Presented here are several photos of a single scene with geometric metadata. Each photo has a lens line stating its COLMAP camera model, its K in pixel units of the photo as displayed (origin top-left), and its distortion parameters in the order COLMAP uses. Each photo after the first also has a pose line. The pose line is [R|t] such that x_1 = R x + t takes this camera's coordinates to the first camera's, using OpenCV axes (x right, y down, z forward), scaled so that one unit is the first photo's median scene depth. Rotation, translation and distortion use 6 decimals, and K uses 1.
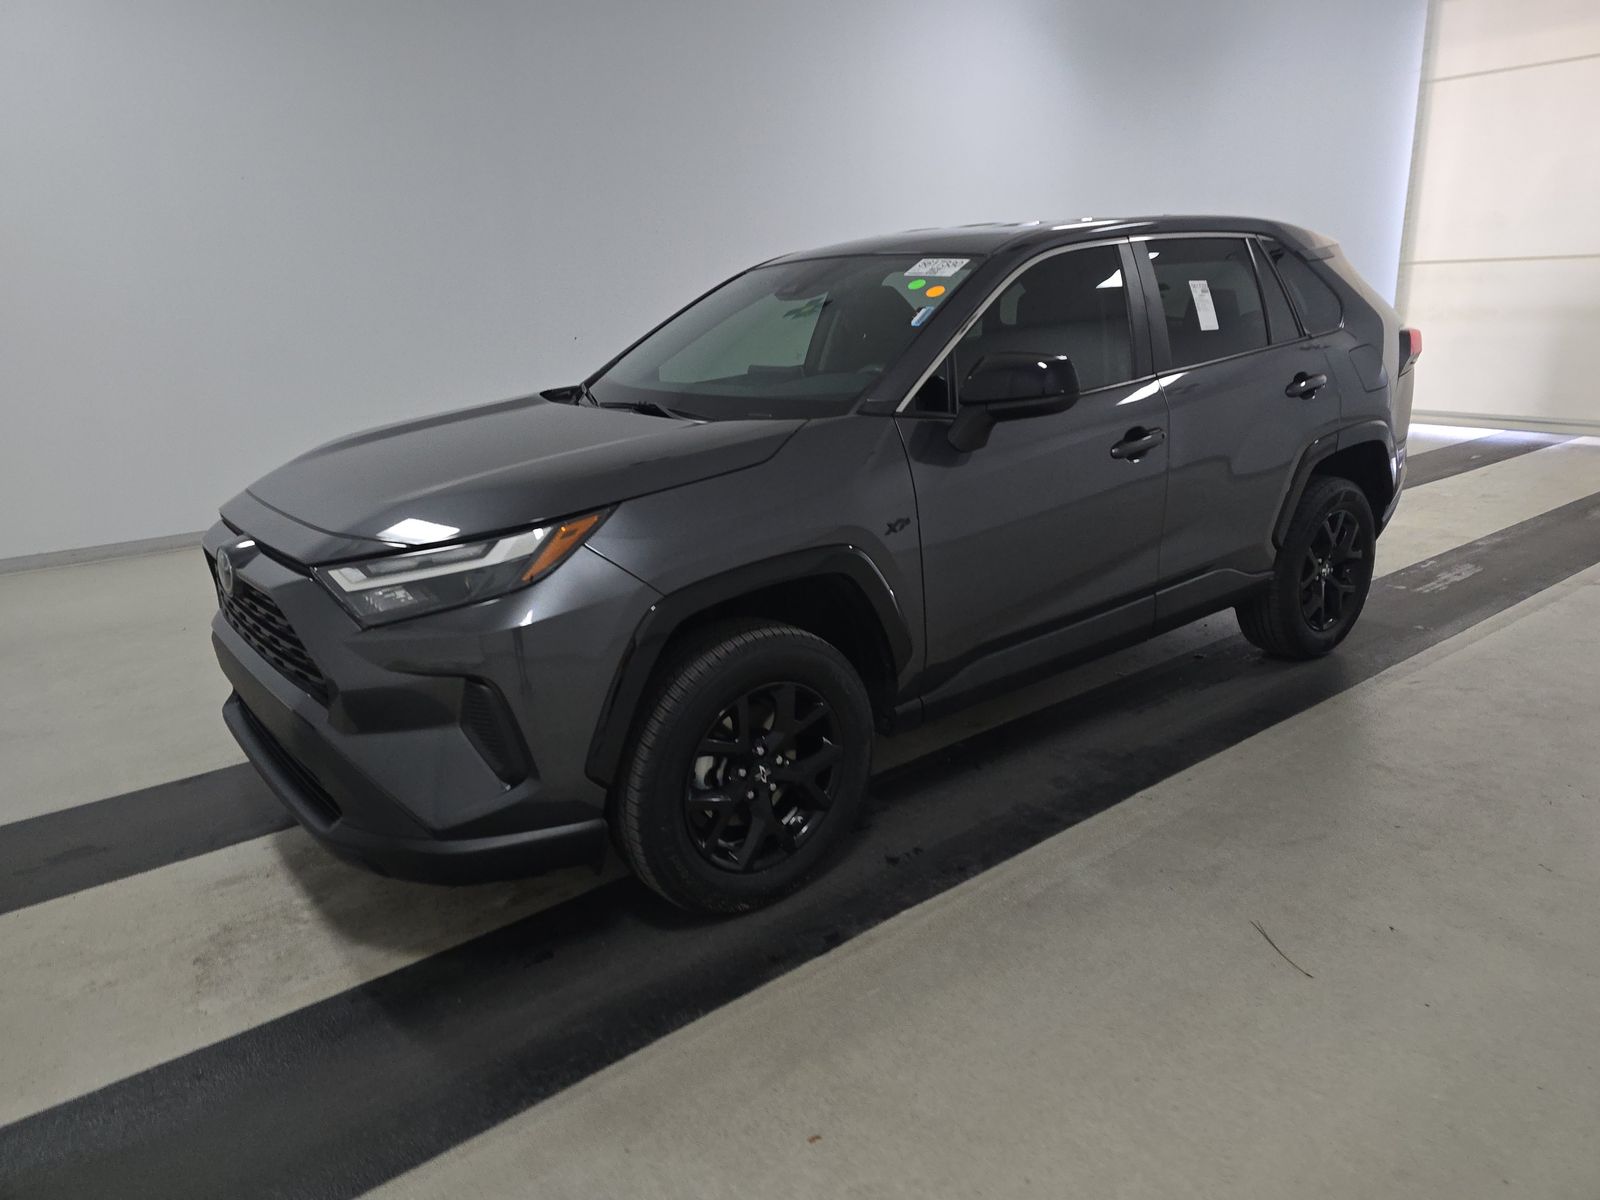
lens RADIAL K [[1083.5, 0, 803.4], [0, 1083.5, 592.1], [0, 0, 1]] dist [0.059461, -0.052595]
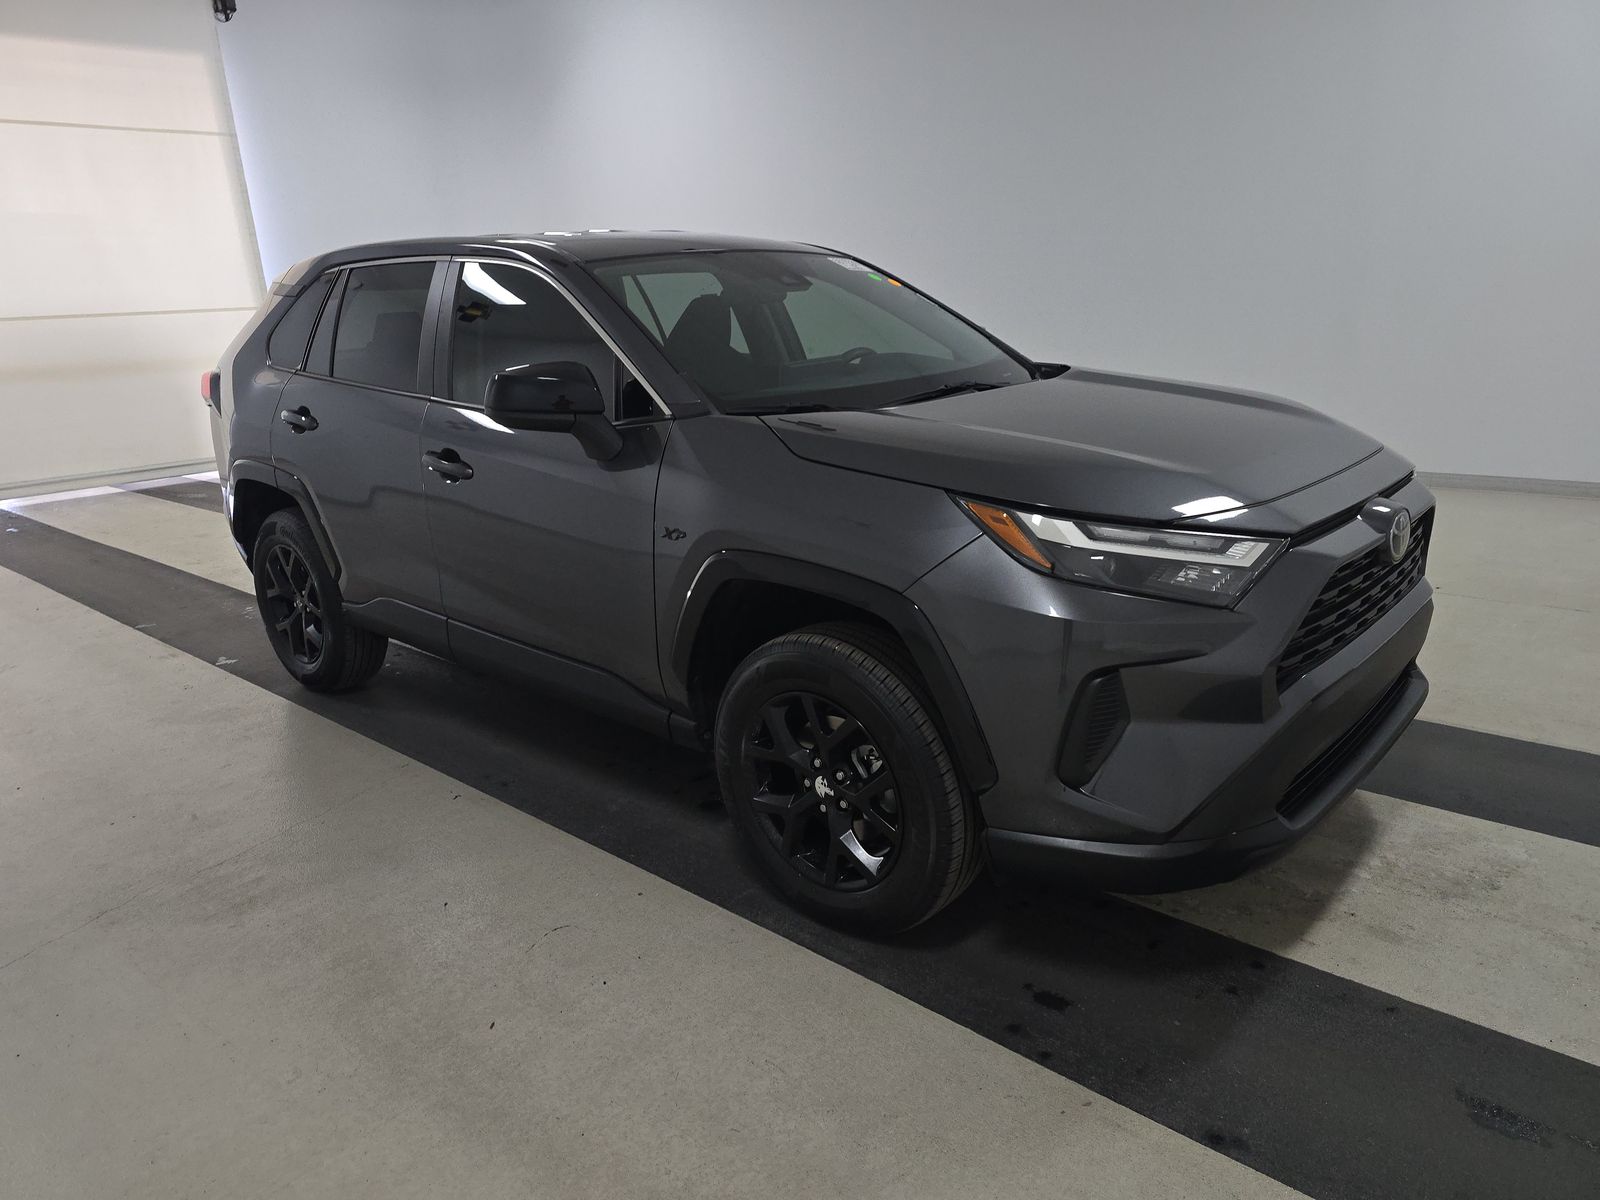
lens RADIAL K [[1083.5, 0, 803.4], [0, 1083.5, 592.1], [0, 0, 1]] dist [0.059461, -0.052595]
pose [[-0.179908, -0.221513, 0.958418, -1.304431], [0.314976, 0.910045, 0.269458, -0.373915], [-0.931892, 0.350356, -0.093953, 1.542331]]
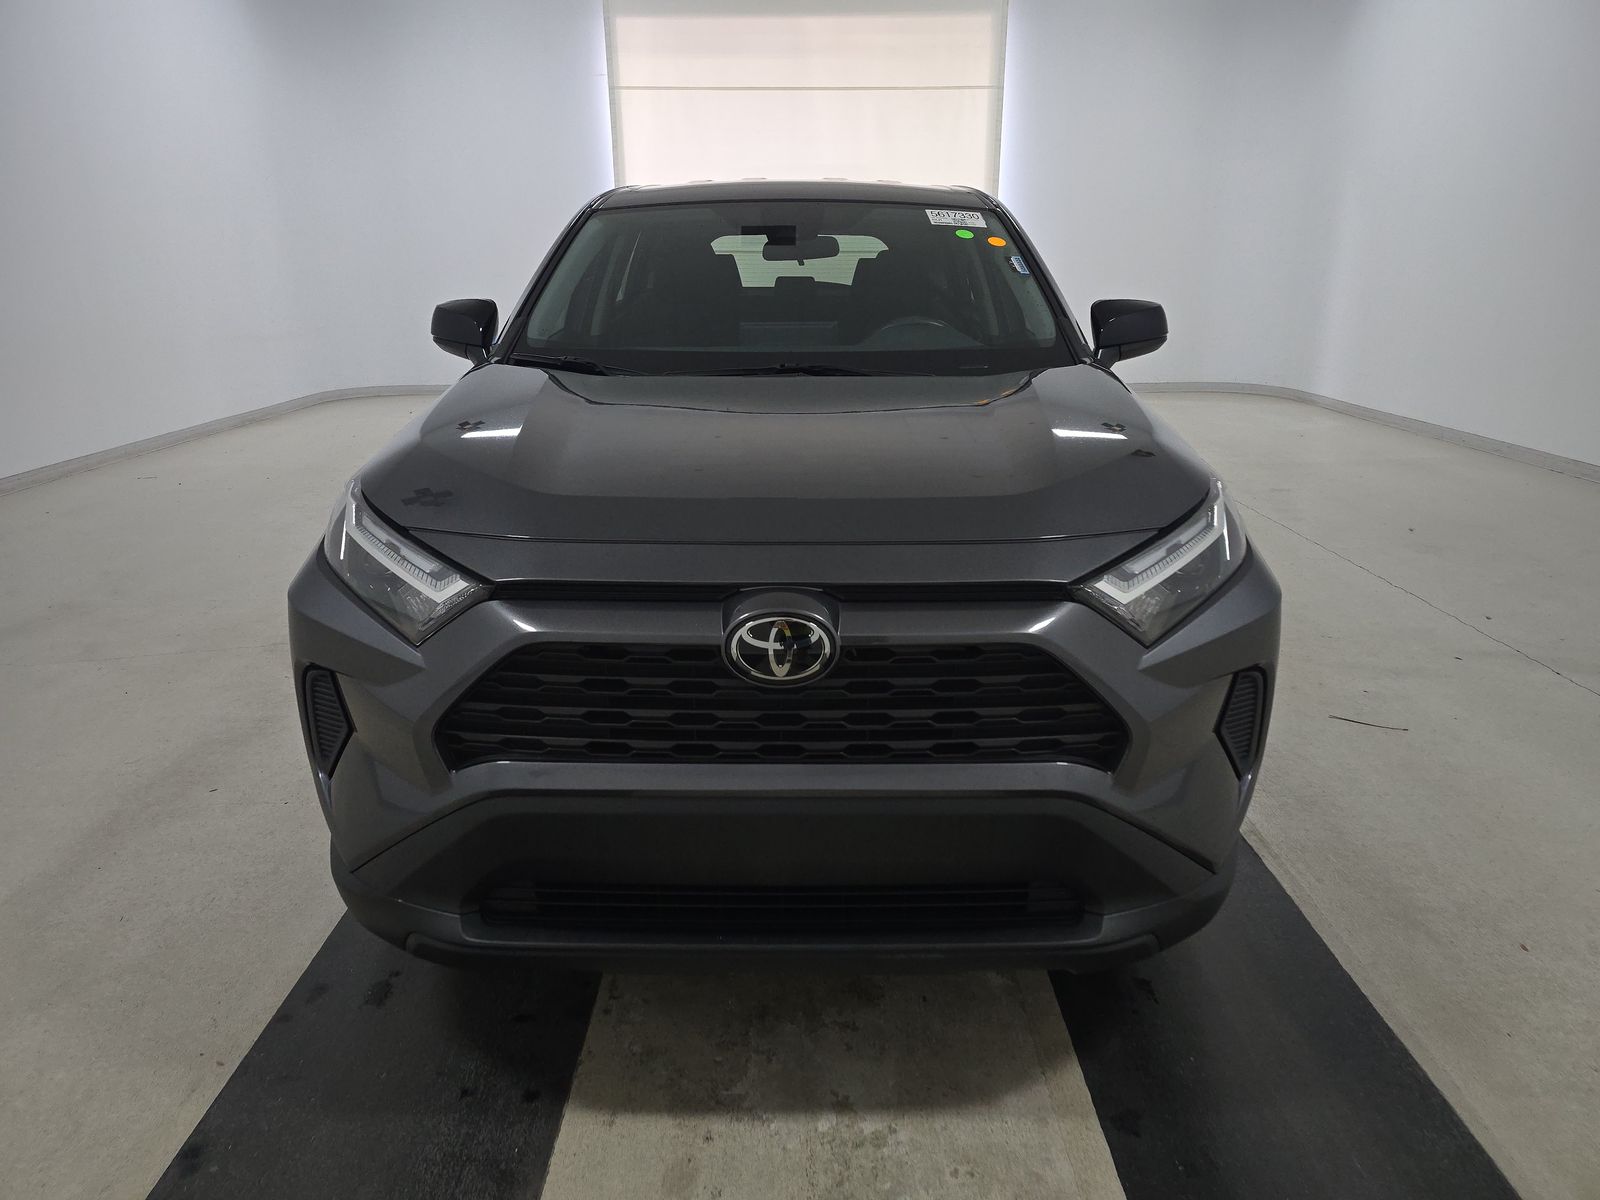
lens RADIAL K [[1083.5, 0, 803.4], [0, 1083.5, 592.1], [0, 0, 1]] dist [0.059461, -0.052595]
pose [[0.615973, -0.196329, 0.762910, -0.963365], [0.187220, 0.977183, 0.100309, -0.108901], [-0.765197, 0.081044, 0.638675, 0.590478]]
